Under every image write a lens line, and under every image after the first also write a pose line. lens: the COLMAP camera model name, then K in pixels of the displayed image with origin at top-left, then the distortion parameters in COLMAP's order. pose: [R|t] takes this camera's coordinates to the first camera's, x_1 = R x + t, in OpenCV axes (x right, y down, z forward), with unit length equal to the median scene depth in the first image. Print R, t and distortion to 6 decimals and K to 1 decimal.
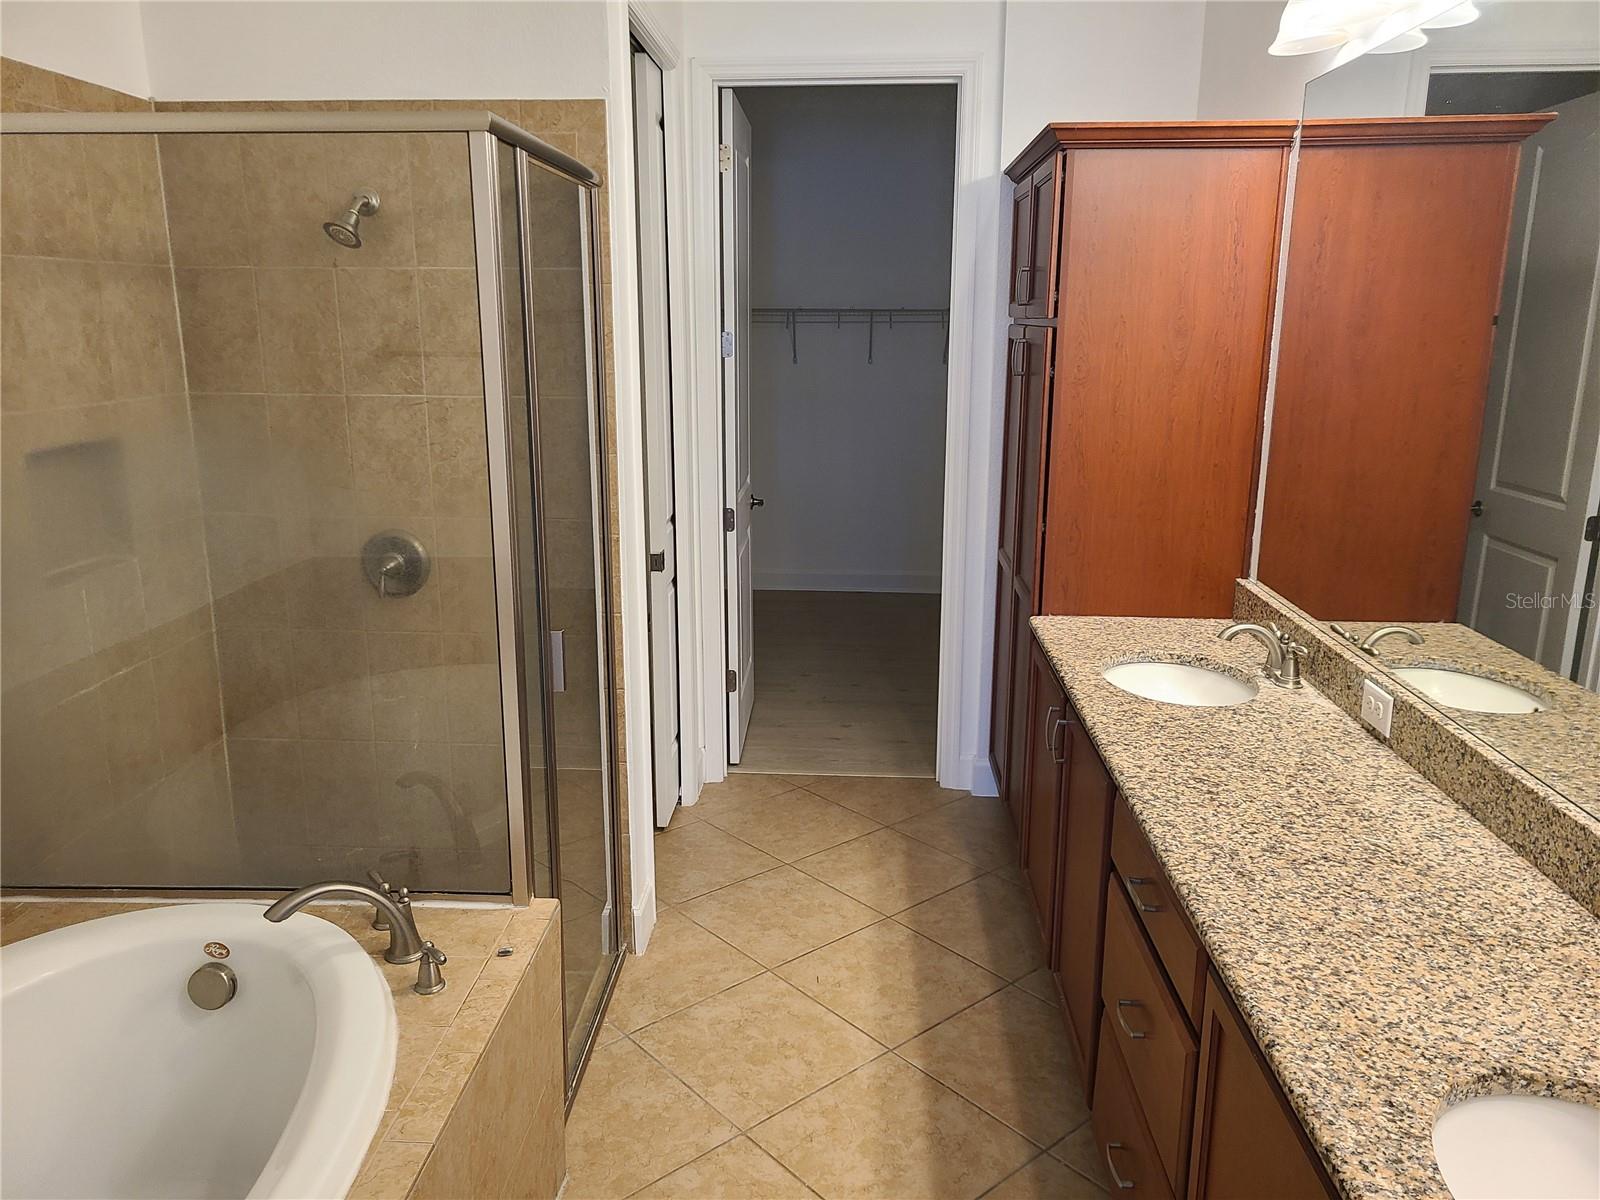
lens RADIAL K [[1195.7, 0, 779.1], [0, 1195.7, 598.6], [0, 0, 1]] dist [0.045670, -0.026227]
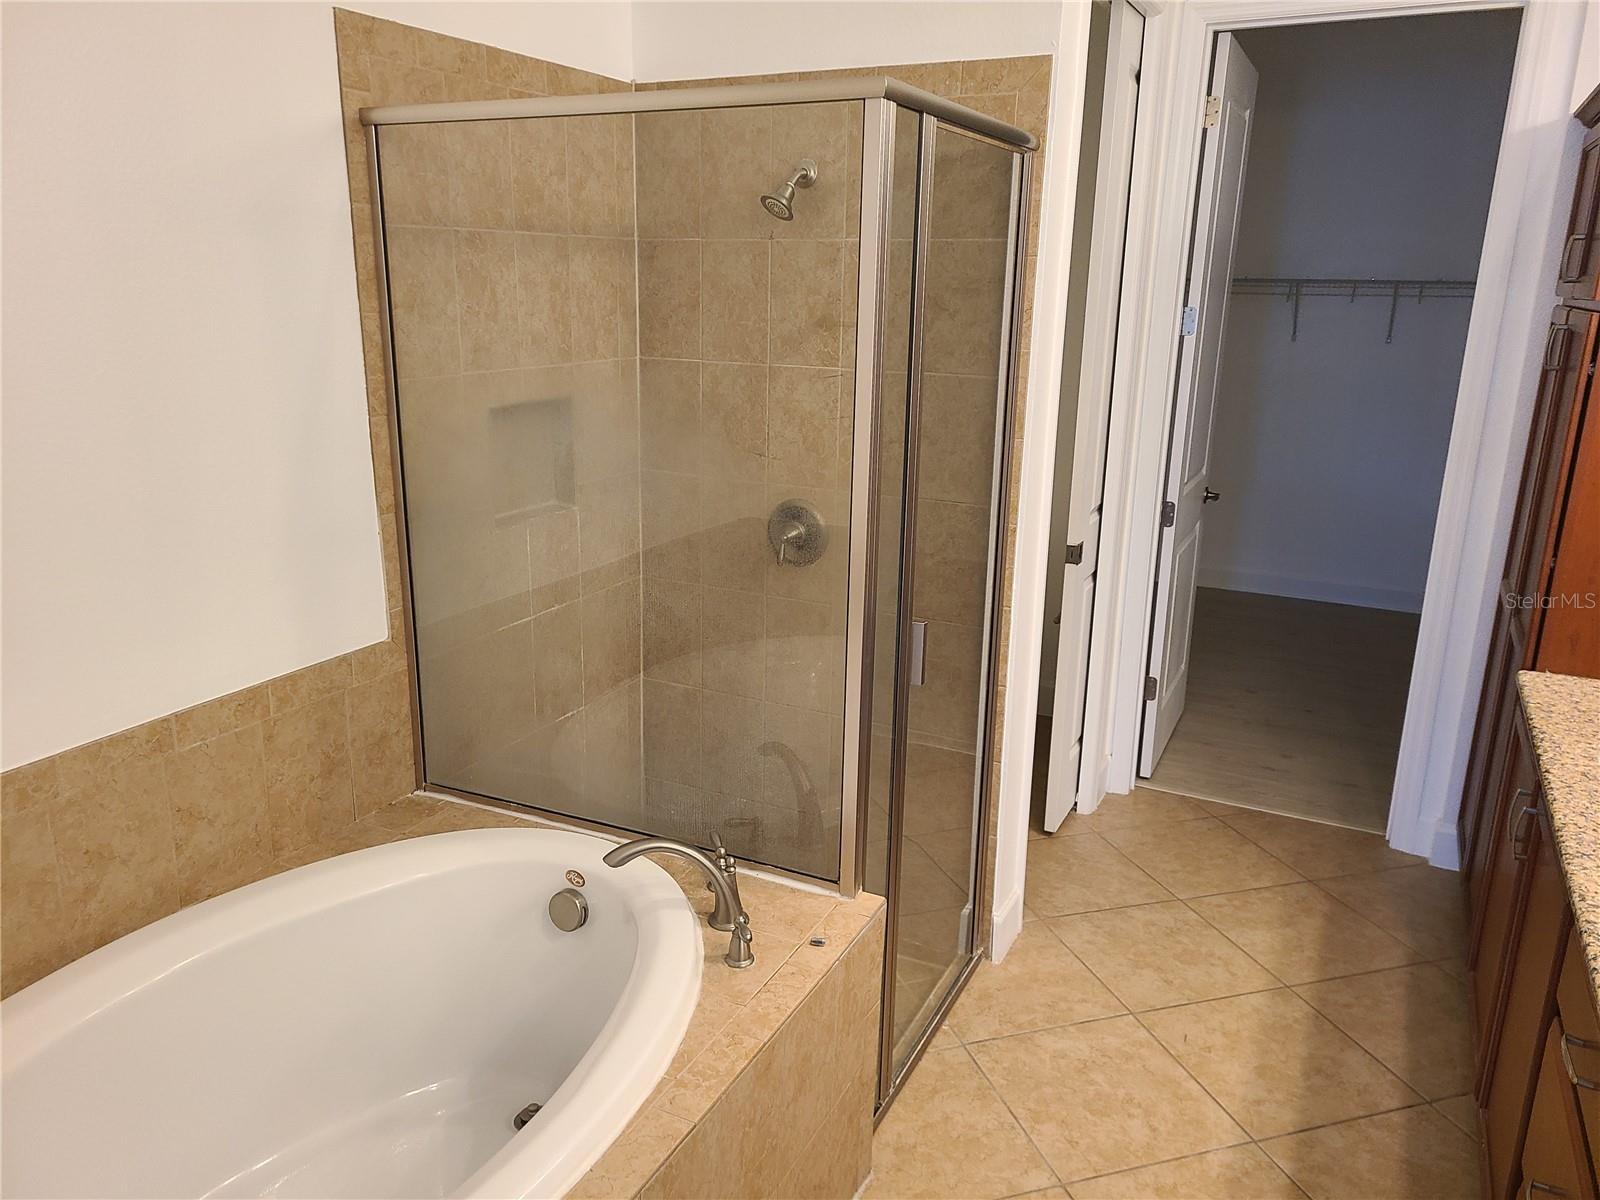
lens RADIAL K [[1195.7, 0, 782.8], [0, 1195.7, 607.1], [0, 0, 1]] dist [0.045670, -0.026227]
pose [[0.919335, 0.118568, -0.375186, 0.059452], [-0.105647, 0.992887, 0.054905, -0.021731], [0.379027, -0.010839, 0.925322, 0.057486]]
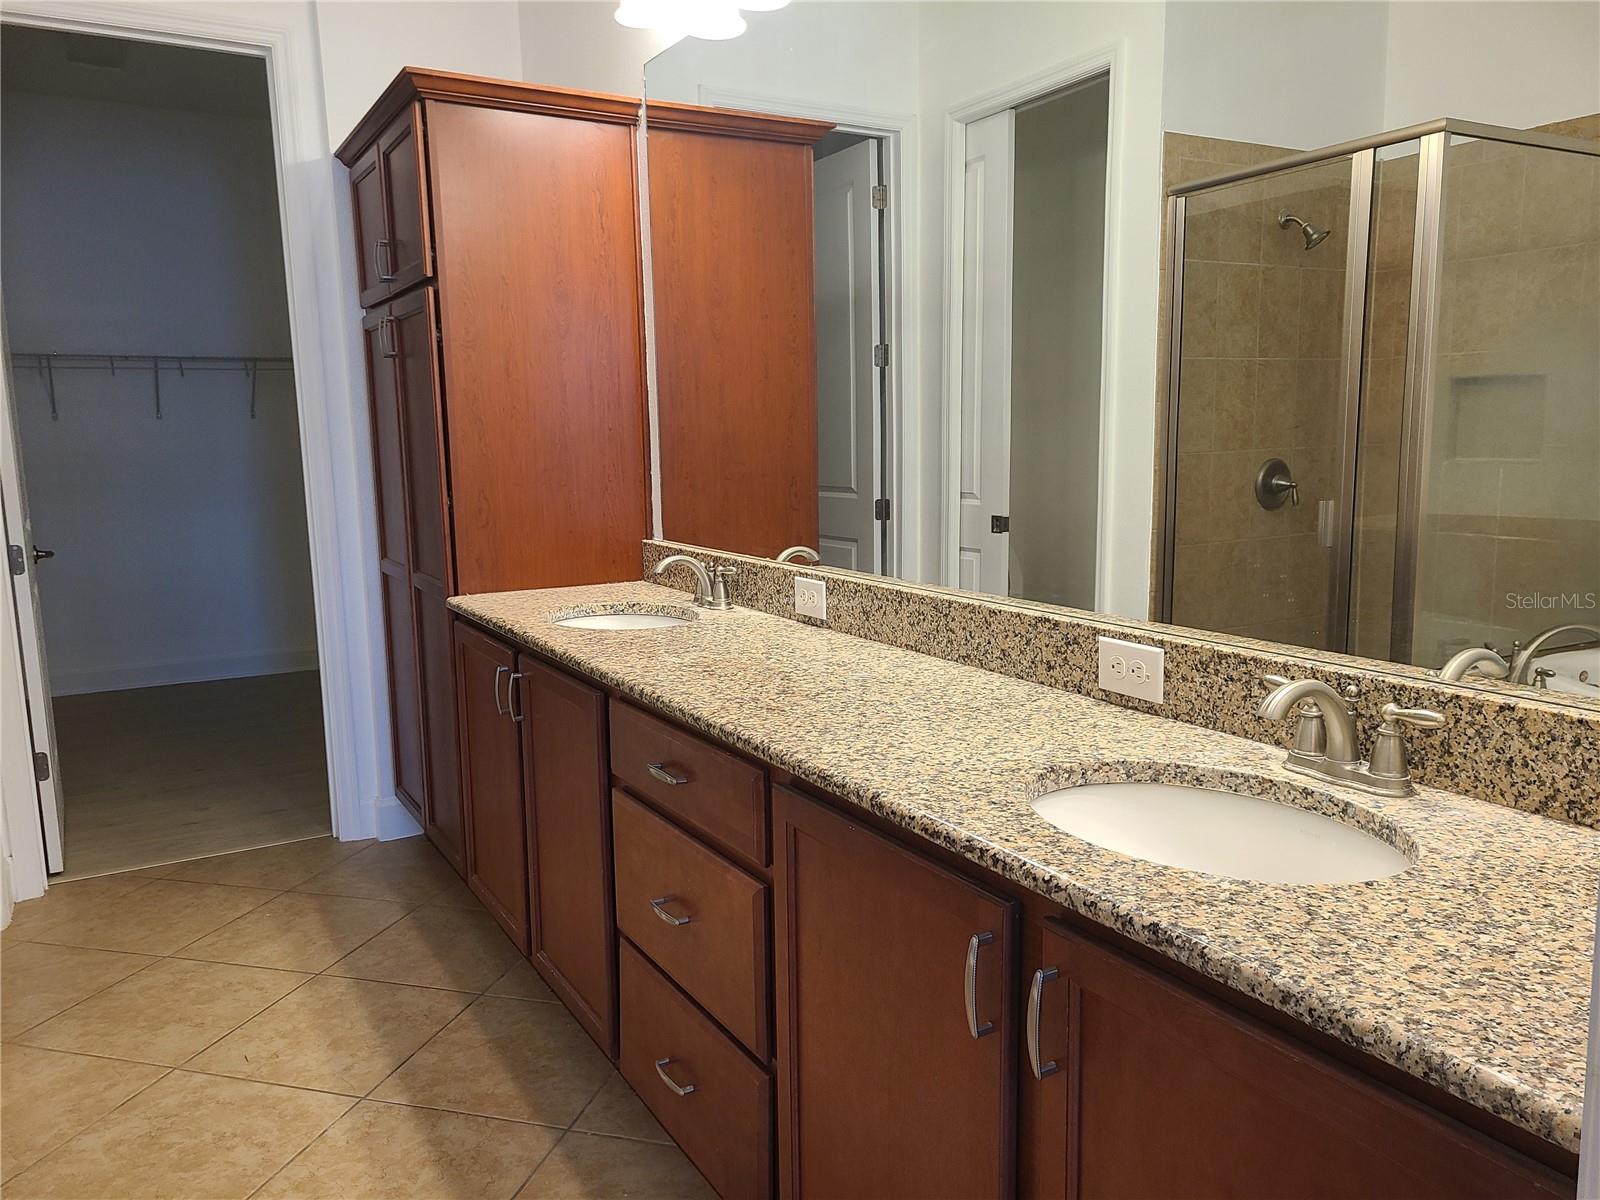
lens RADIAL K [[1195.7, 0, 800.8], [0, 1195.7, 609.9], [0, 0, 1]] dist [0.045670, -0.026227]
pose [[0.829686, -0.098252, 0.549516, -0.081907], [0.146539, 0.988201, -0.044564, 0.116004], [-0.538653, 0.117500, 0.834294, 0.085003]]
